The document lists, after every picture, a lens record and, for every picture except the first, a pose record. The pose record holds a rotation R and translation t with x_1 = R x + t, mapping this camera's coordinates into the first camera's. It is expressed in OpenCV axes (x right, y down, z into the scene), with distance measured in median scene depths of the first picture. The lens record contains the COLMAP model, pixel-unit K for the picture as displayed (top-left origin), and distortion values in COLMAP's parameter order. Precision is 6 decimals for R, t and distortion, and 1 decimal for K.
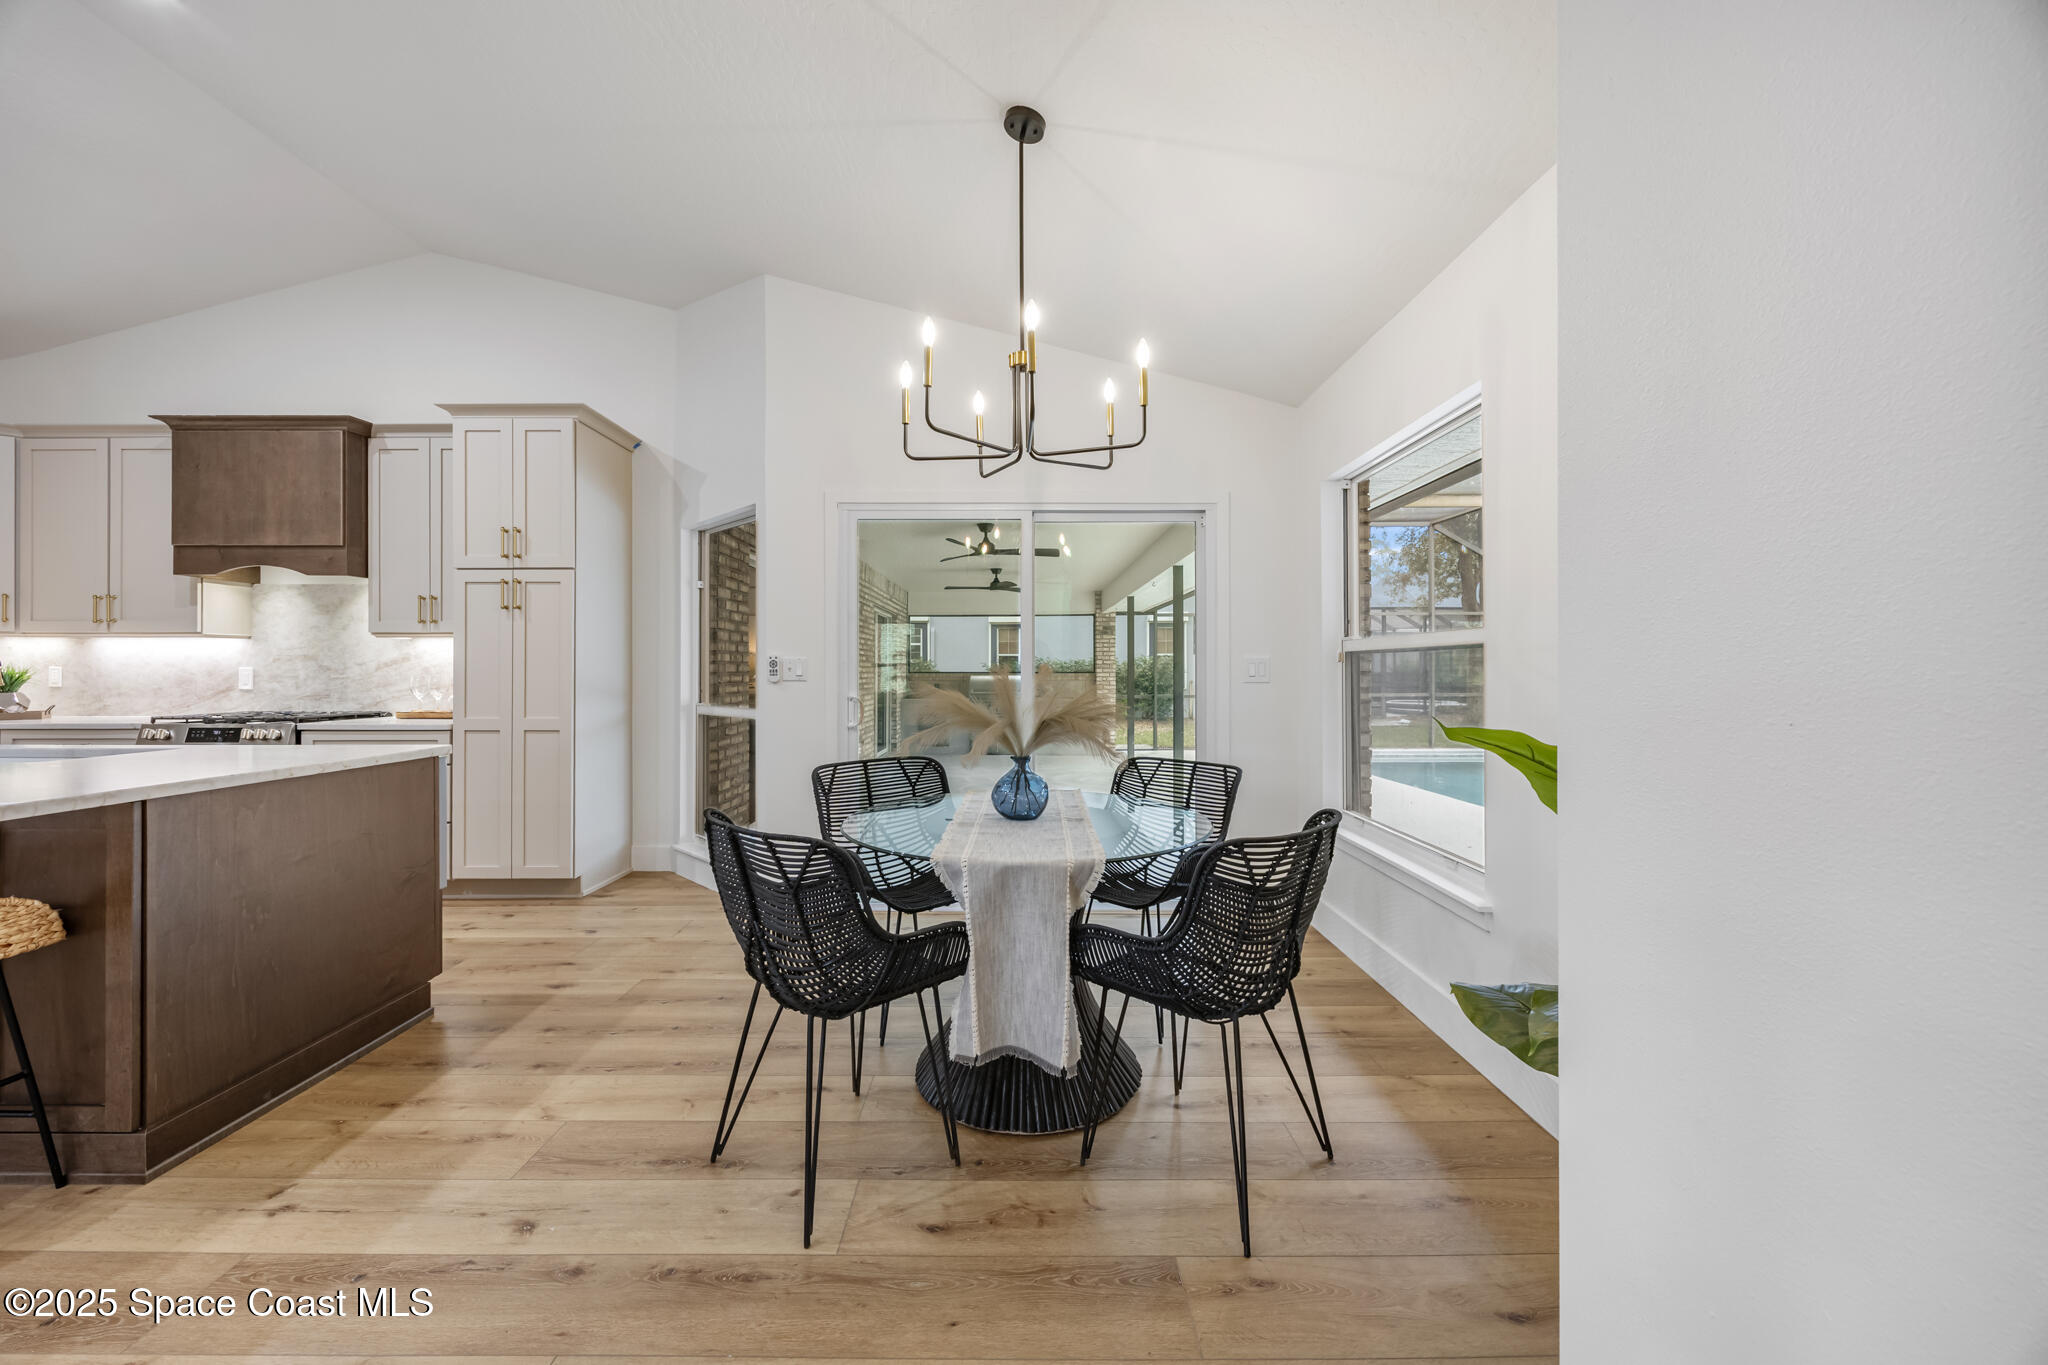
lens RADIAL K [[783.0, 0, 1009.8], [0, 783.0, 668.8], [0, 0, 1]] dist [-0.002751, -0.000456]
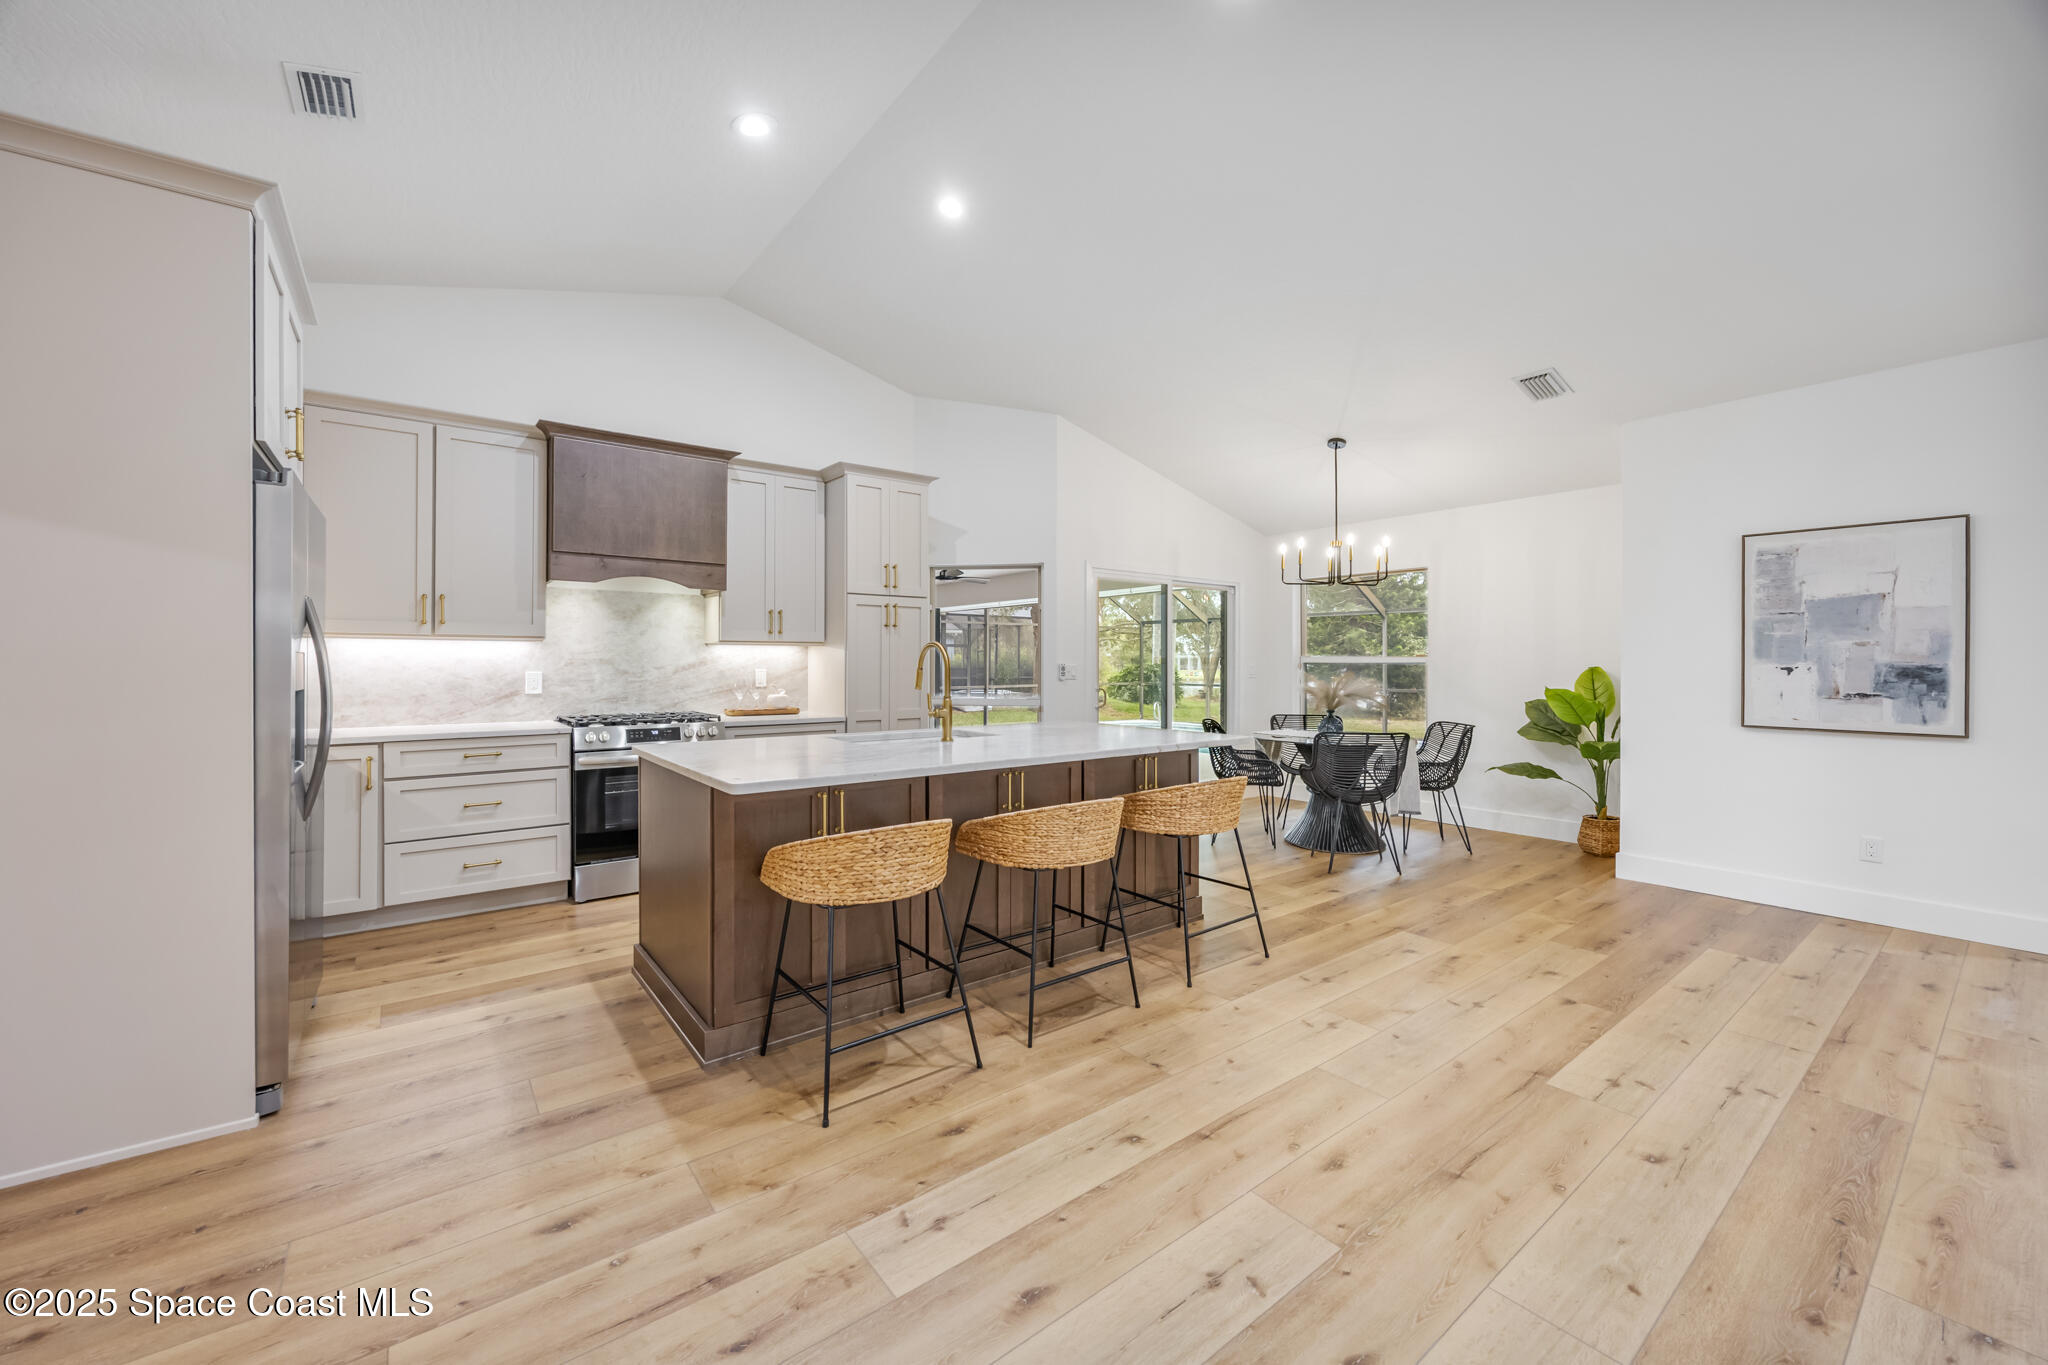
lens RADIAL K [[783.0, 0, 1015.4], [0, 783.0, 666.2], [0, 0, 1]] dist [-0.002751, -0.000456]
pose [[0.794710, -0.000128, 0.606989, -1.211362], [-0.001781, 0.999995, 0.002542, -0.013056], [-0.606987, -0.003101, 0.794706, -0.161837]]
